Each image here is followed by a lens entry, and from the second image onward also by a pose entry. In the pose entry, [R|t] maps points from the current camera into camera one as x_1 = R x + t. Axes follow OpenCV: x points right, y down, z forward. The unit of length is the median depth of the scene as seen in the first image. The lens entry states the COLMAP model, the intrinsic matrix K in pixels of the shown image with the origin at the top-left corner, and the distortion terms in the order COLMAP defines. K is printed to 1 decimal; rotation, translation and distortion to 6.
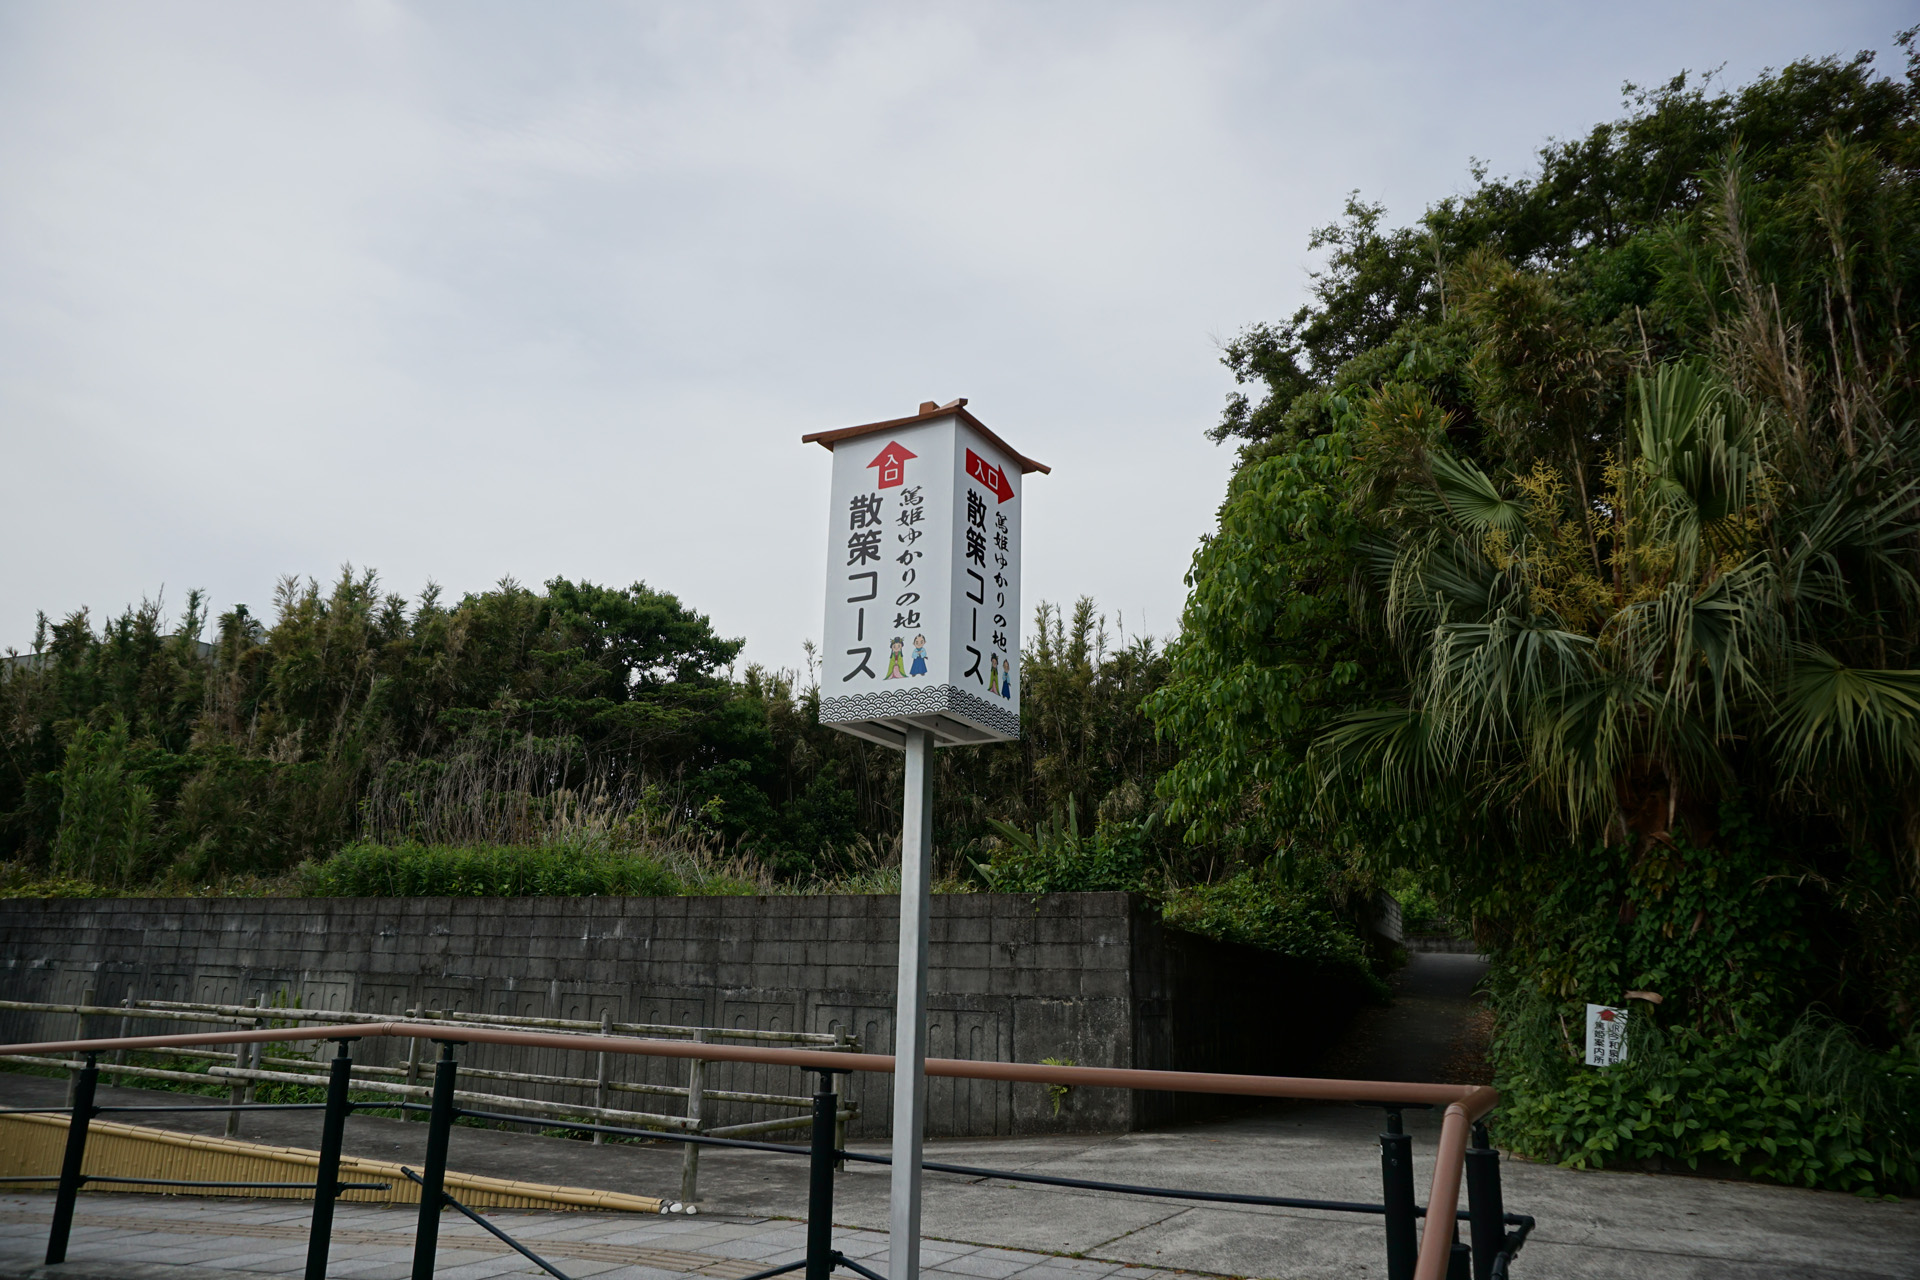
lens RADIAL K [[1267.7, 0, 960.0], [0, 1267.7, 640.0], [0, 0, 1]] dist [-0.046667, 0.022222]
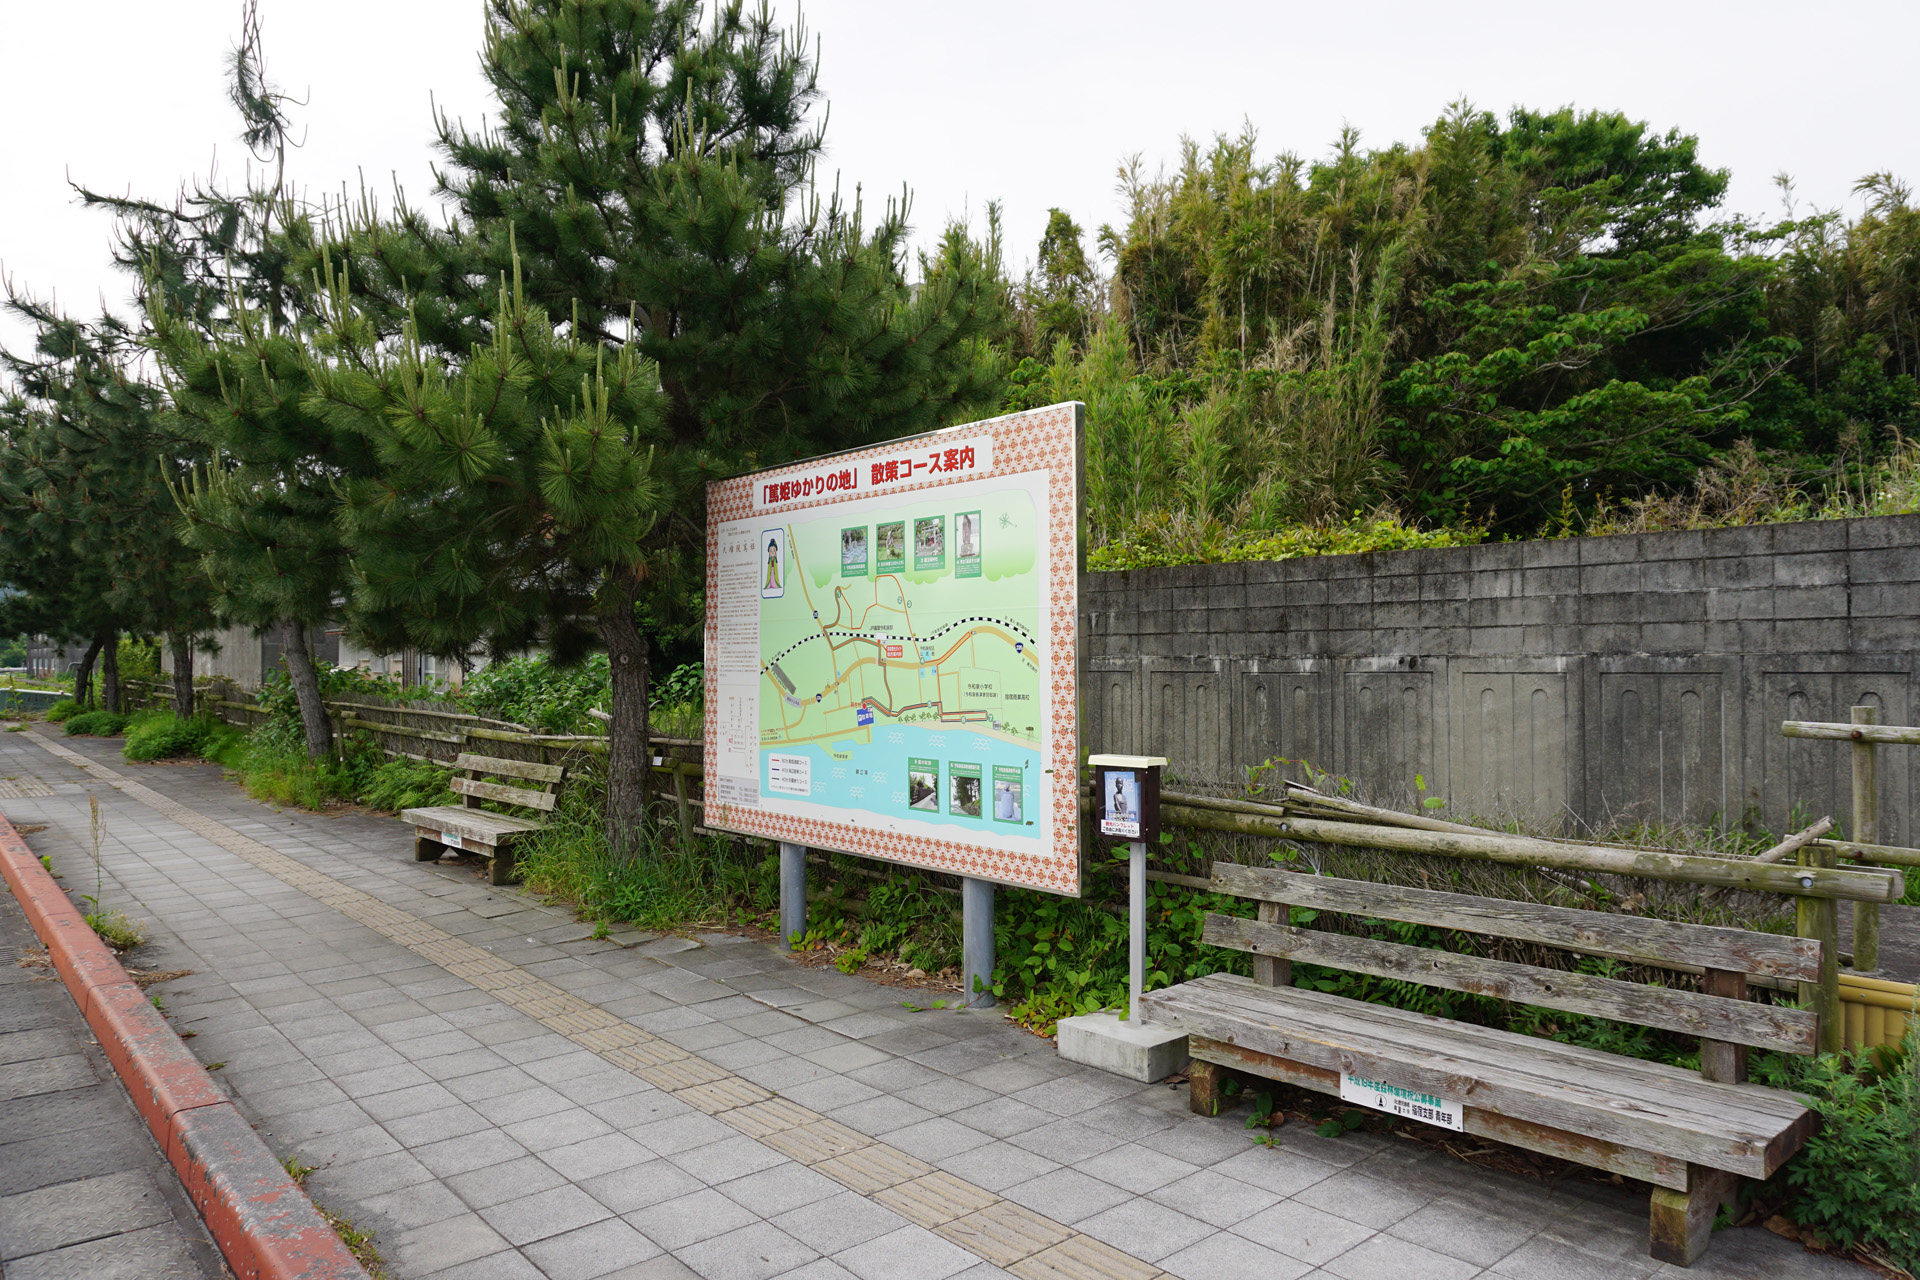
lens RADIAL K [[1235.5, 0, 960.0], [0, 1235.5, 640.0], [0, 0, 1]] dist [-0.038853, 0.002118]
pose [[0.935802, -0.039801, -0.350272, -0.469421], [0.125789, 0.965899, 0.226309, 0.061766], [0.329320, -0.255841, 0.908897, 0.269633]]
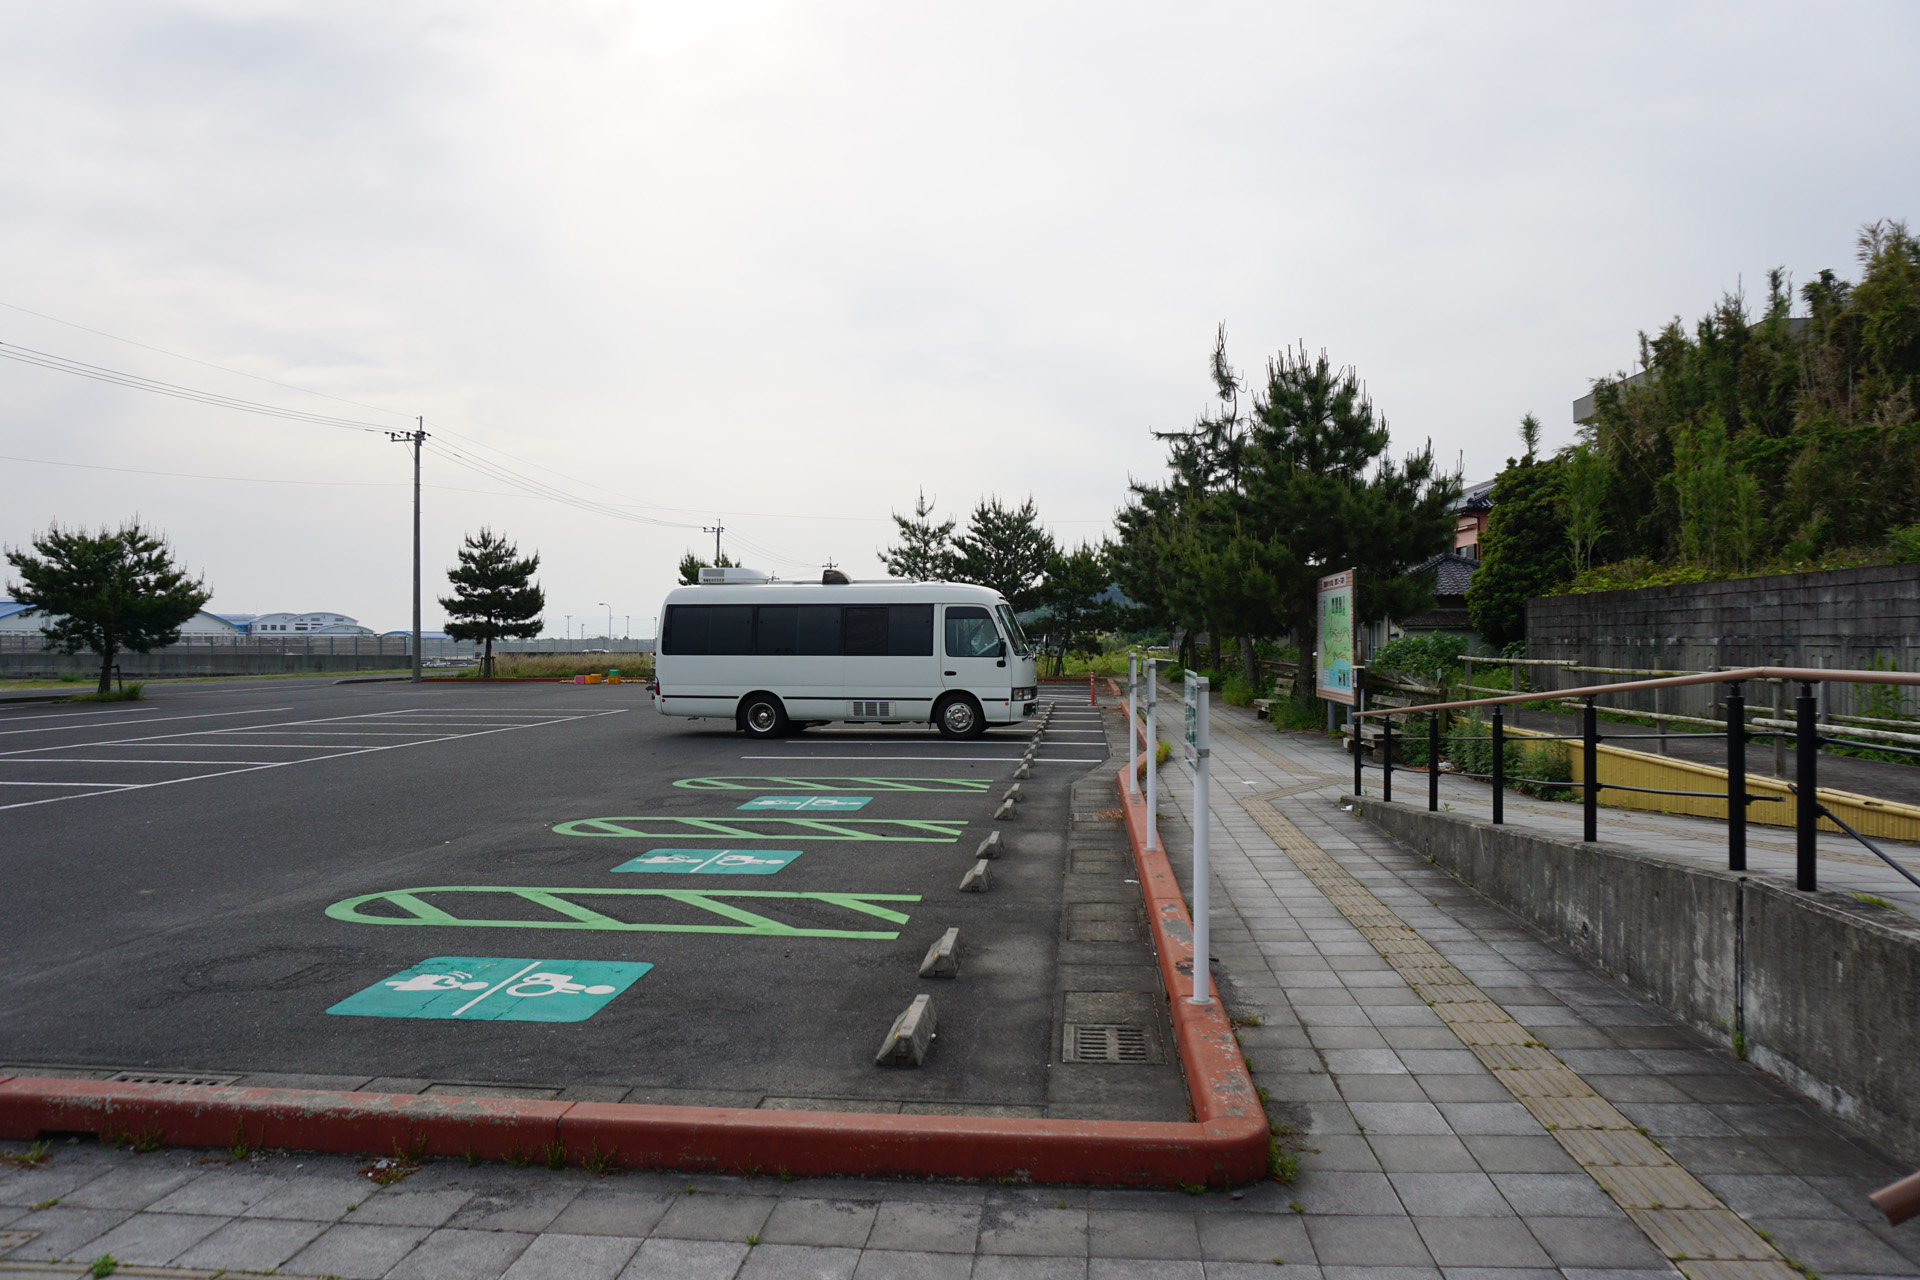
lens RADIAL K [[1267.7, 0, 960.0], [0, 1267.7, 640.0], [0, 0, 1]] dist [-0.046667, 0.022222]
pose [[0.380681, -0.030898, -0.924190, 0.054111], [0.260942, 0.962413, 0.075308, -0.000734], [0.887125, -0.269828, 0.374435, -0.016324]]
